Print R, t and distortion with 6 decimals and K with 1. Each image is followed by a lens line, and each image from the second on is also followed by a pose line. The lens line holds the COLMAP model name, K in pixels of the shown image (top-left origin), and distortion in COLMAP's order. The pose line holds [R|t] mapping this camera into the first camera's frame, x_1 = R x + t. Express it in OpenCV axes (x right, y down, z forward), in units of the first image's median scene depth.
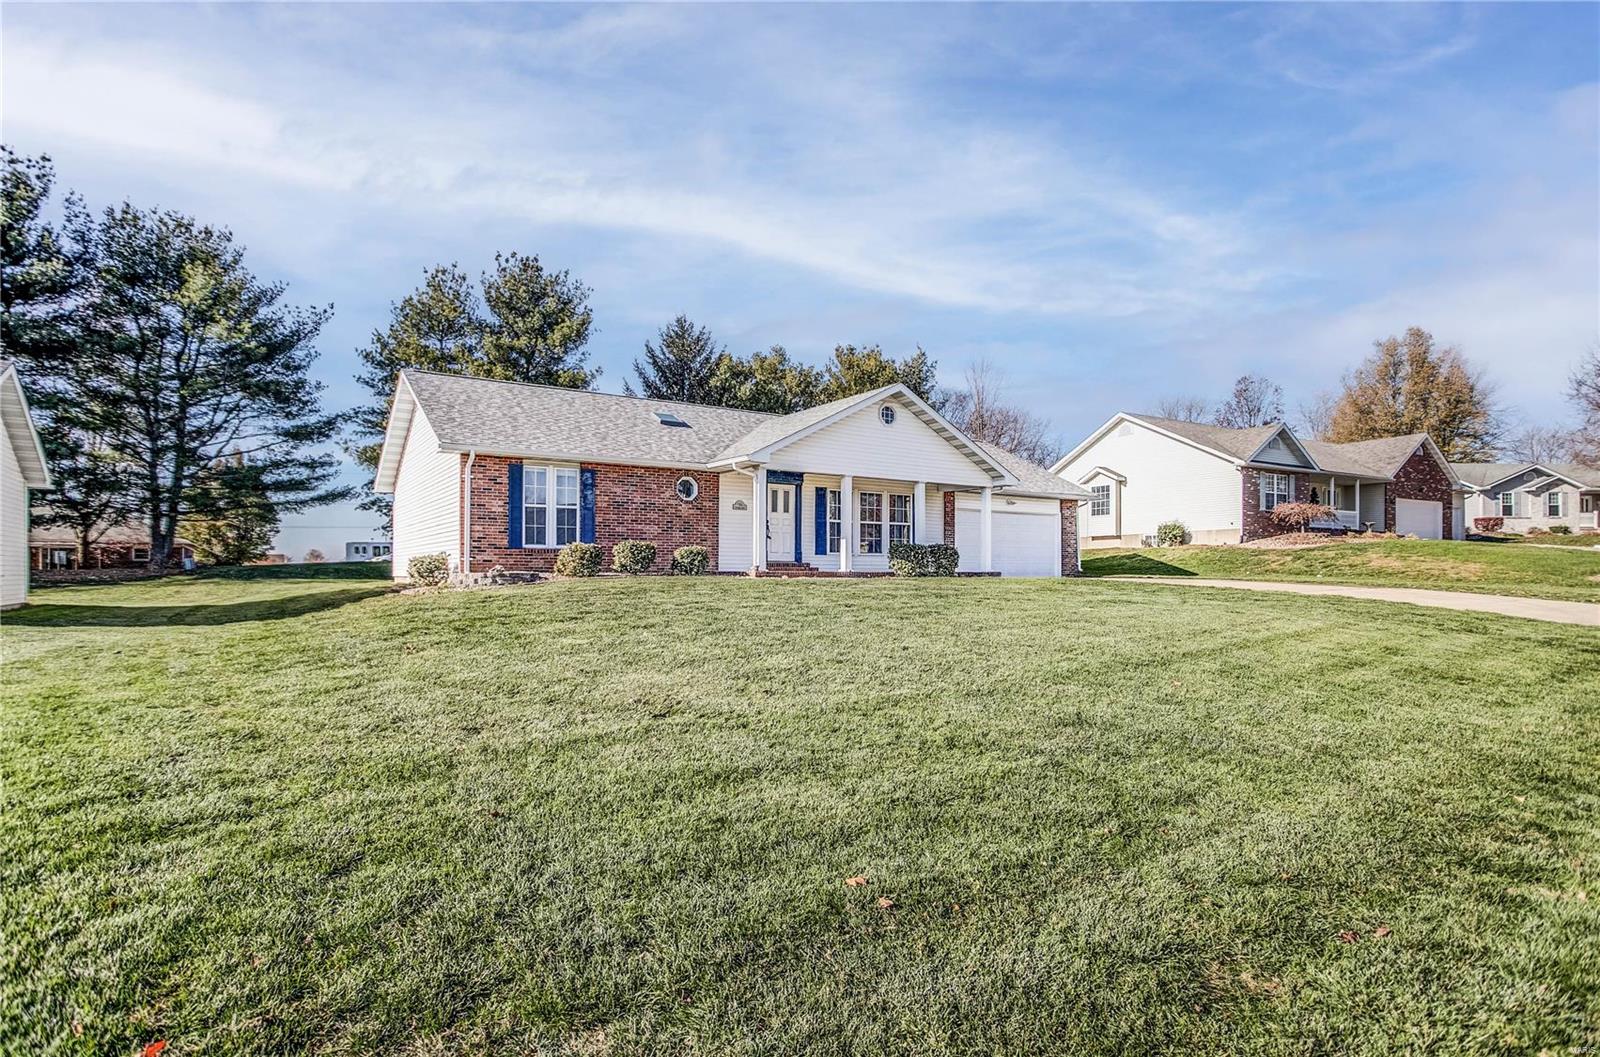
lens RADIAL K [[805.5, 0, 765.9], [0, 805.5, 561.7], [0, 0, 1]] dist [-0.051621, 0.014885]
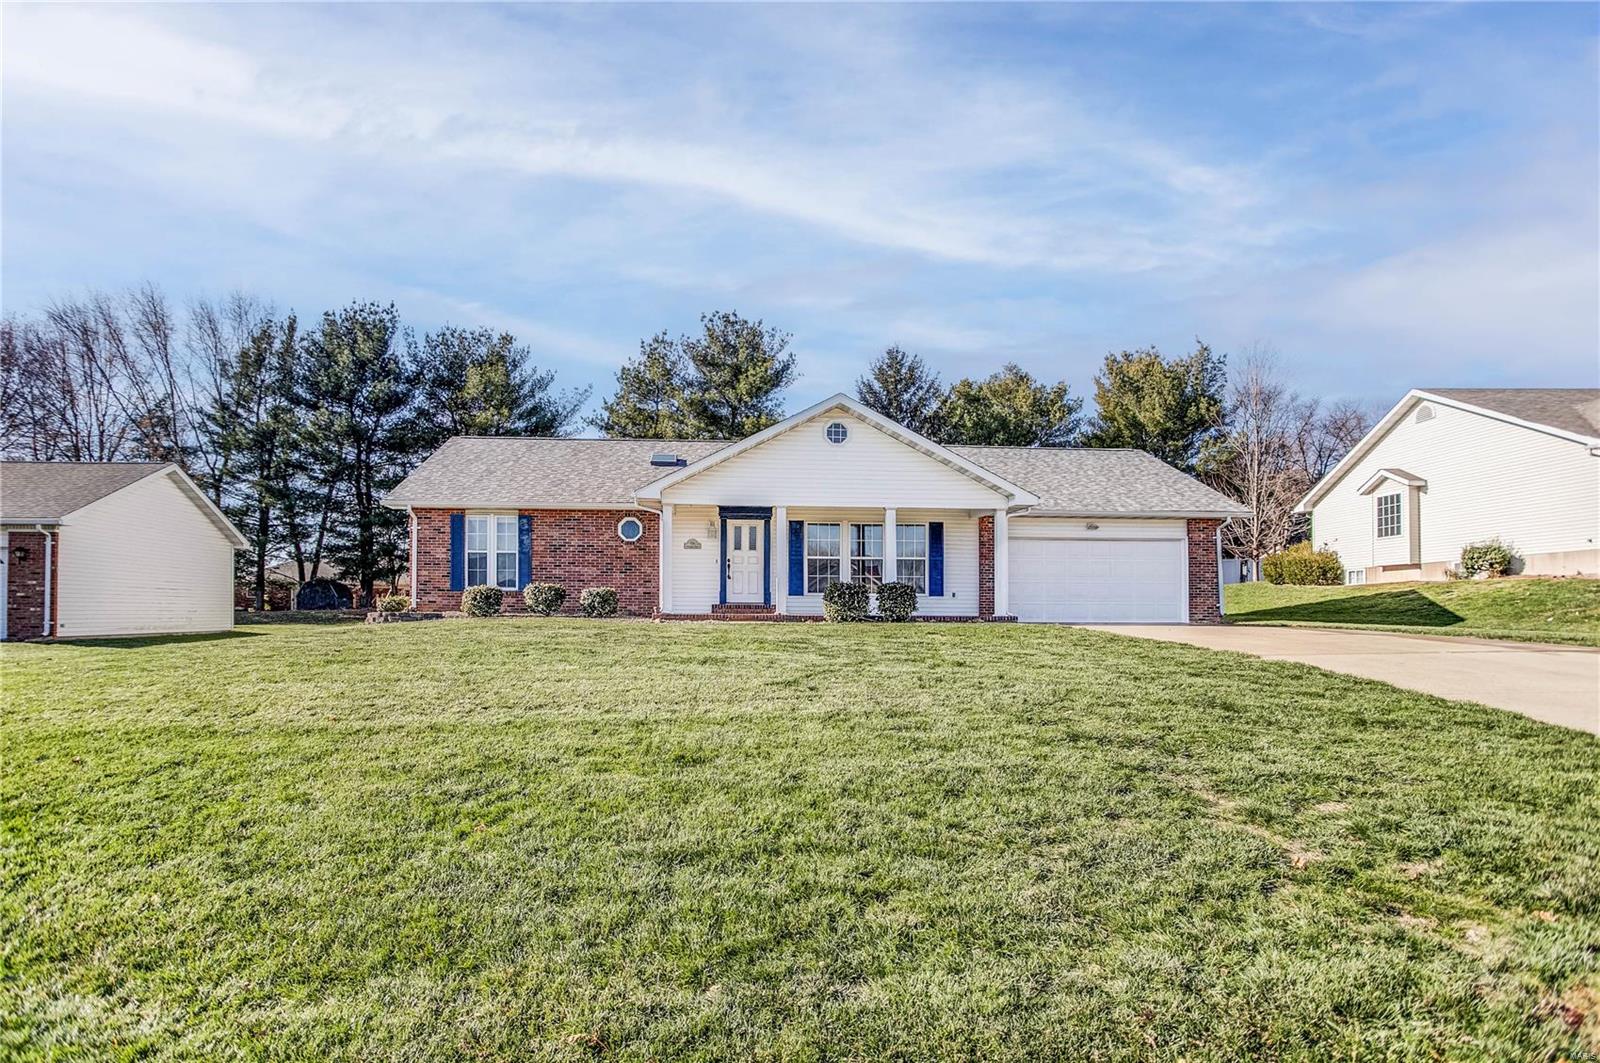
lens RADIAL K [[805.5, 0, 737.9], [0, 805.5, 559.2], [0, 0, 1]] dist [-0.051621, 0.014885]
pose [[0.869335, -0.027581, -0.493453, 0.456319], [0.000656, 0.998505, -0.054656, -0.000321], [0.494223, 0.047191, 0.868053, 0.194448]]
